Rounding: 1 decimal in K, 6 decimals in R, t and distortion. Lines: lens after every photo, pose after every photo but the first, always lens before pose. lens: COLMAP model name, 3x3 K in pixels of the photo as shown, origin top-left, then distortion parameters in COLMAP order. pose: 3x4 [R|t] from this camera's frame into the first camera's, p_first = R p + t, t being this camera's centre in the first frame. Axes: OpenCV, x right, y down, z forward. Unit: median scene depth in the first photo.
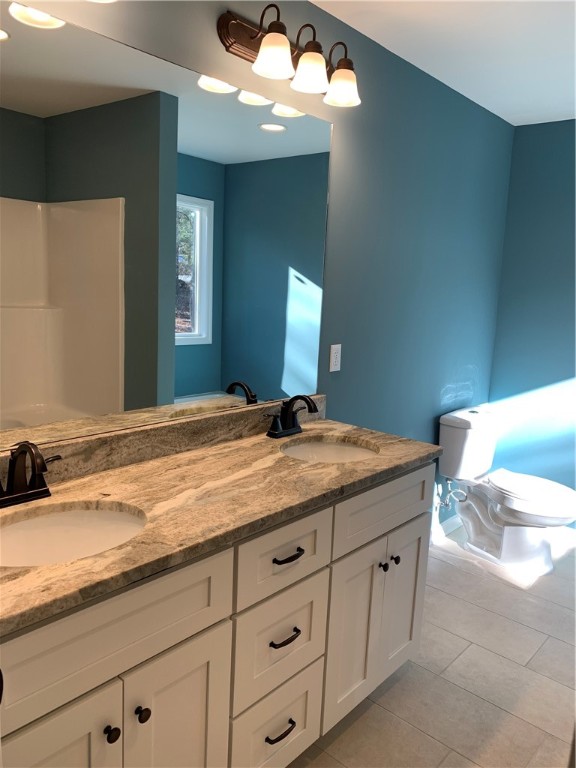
lens RADIAL K [[588.6, 0, 289.3], [0, 588.6, 383.6], [0, 0, 1]] dist [0.043871, -0.053300]
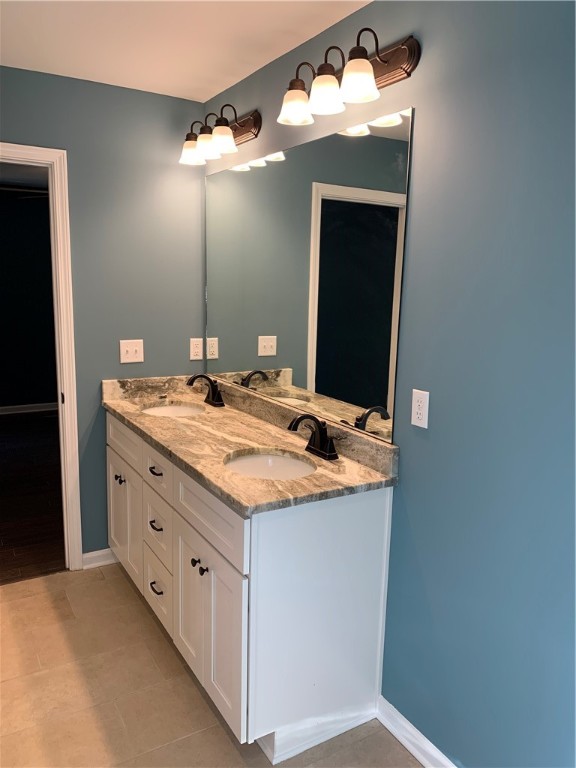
lens RADIAL K [[588.6, 0, 288.9], [0, 588.6, 384.3], [0, 0, 1]] dist [0.043871, -0.053300]
pose [[-0.312855, 0.110439, -0.943358, 1.146651], [-0.197916, 0.963834, 0.178473, -0.239113], [0.928951, 0.242542, -0.279683, 1.462164]]
